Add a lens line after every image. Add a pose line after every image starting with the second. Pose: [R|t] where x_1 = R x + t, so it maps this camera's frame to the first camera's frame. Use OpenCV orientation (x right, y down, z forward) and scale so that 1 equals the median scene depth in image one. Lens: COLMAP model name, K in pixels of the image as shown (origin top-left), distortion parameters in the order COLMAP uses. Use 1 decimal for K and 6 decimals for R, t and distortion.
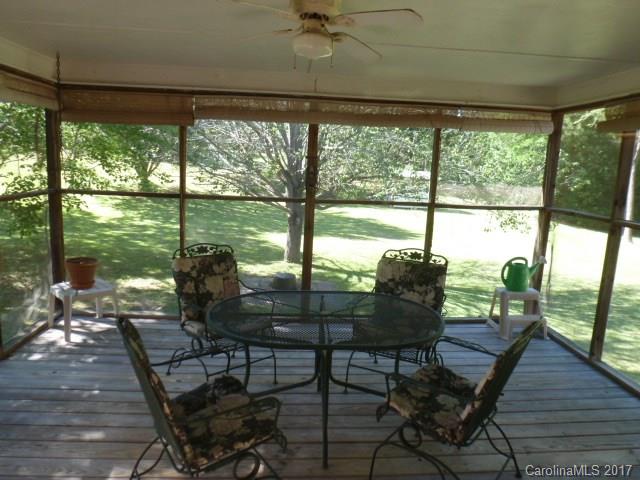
lens RADIAL K [[456.7, 0, 321.4], [0, 456.7, 238.0], [0, 0, 1]] dist [-0.054215, 0.014417]
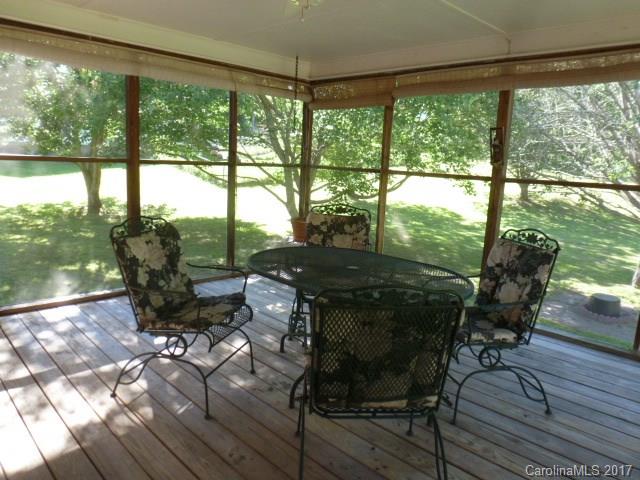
lens RADIAL K [[456.7, 0, 321.1], [0, 456.7, 239.0], [0, 0, 1]] dist [-0.054215, 0.014417]
pose [[0.650883, 0.117548, -0.750022, 0.540897], [-0.139346, 0.989654, 0.034177, 0.062902], [0.746280, 0.082268, 0.660529, 0.233060]]
